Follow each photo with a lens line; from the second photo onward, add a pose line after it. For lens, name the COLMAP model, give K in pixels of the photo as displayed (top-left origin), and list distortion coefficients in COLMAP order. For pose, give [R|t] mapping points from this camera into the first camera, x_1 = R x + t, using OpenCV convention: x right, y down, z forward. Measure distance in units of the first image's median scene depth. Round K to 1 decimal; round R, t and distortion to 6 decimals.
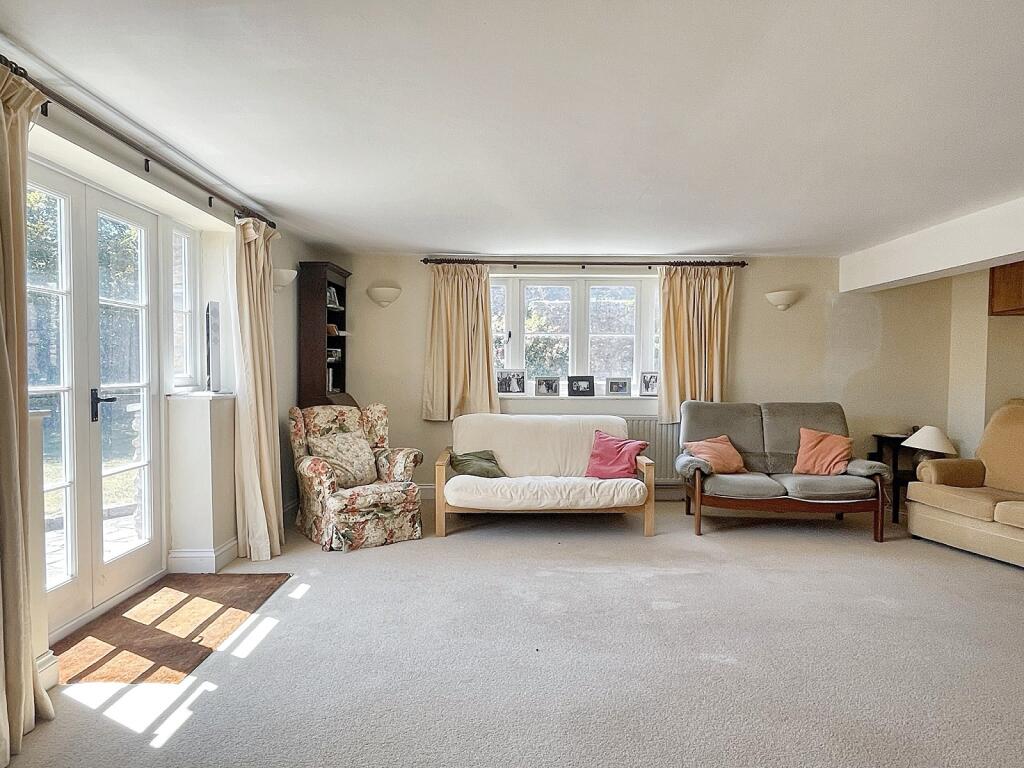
lens RADIAL K [[630.5, 0, 517.9], [0, 630.5, 388.3], [0, 0, 1]] dist [0.004373, -0.002653]
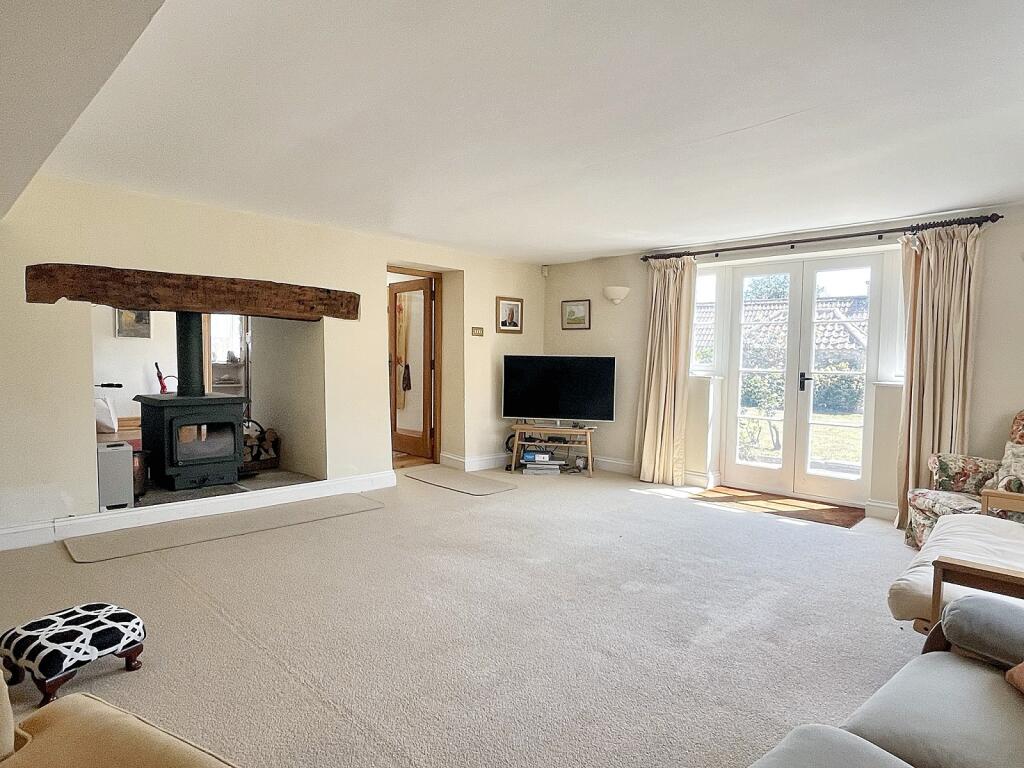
lens RADIAL K [[588.2, 0, 512.0], [0, 588.2, 384.0], [0, 0, 1]] dist [-0.004189, -0.001098]
pose [[-0.709742, 0.013658, -0.704329, 0.640543], [-0.043150, 0.997092, 0.062817, -0.021118], [0.703138, 0.074975, -0.707089, 0.934780]]
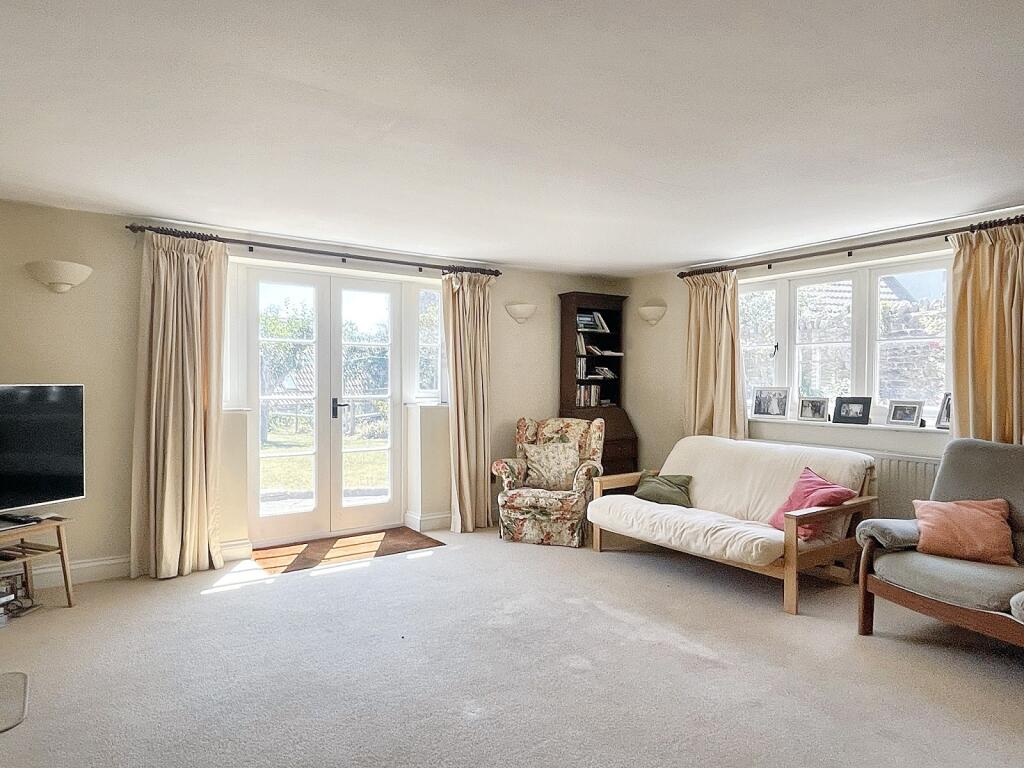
lens RADIAL K [[630.5, 0, 517.9], [0, 630.5, 388.3], [0, 0, 1]] dist [0.004373, -0.002653]
pose [[0.571039, 0.010136, -0.820860, 0.554065], [-0.026960, 0.999616, -0.006411, -0.015958], [0.820480, 0.025791, 0.571093, 0.262991]]
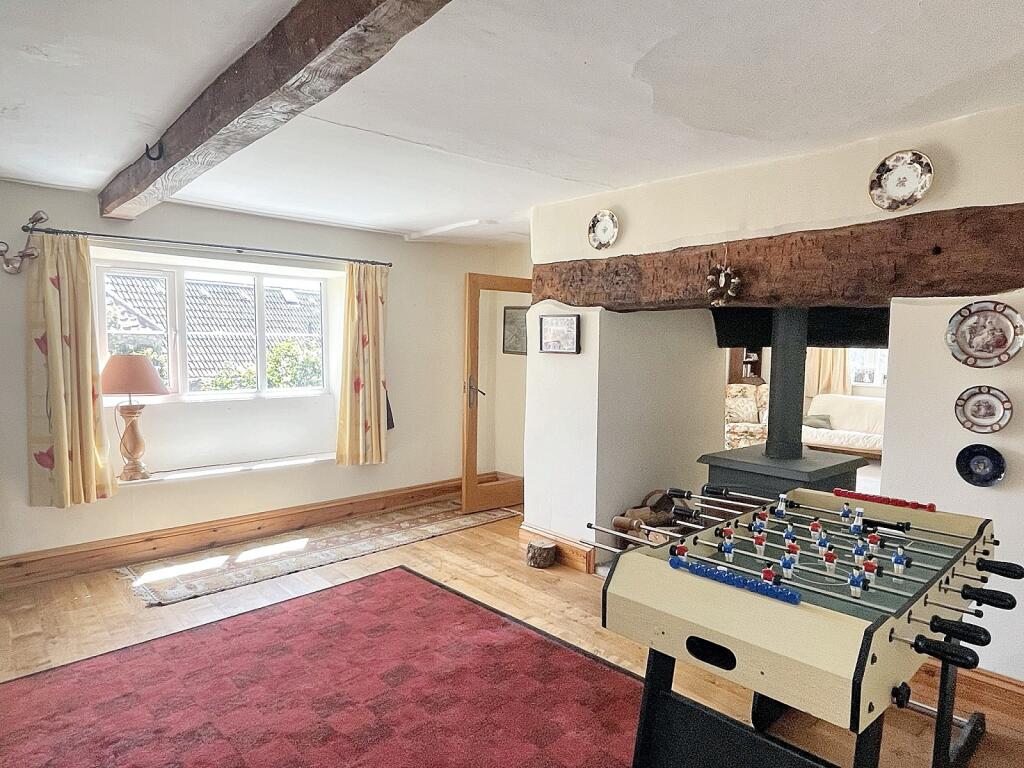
lens RADIAL K [[630.5, 0, 517.9], [0, 630.5, 388.3], [0, 0, 1]] dist [0.004373, -0.002653]
pose [[0.653976, 0.059448, -0.754176, 0.685103], [-0.034281, 0.998212, 0.048958, -0.029414], [0.755738, -0.006163, 0.654845, -0.757051]]
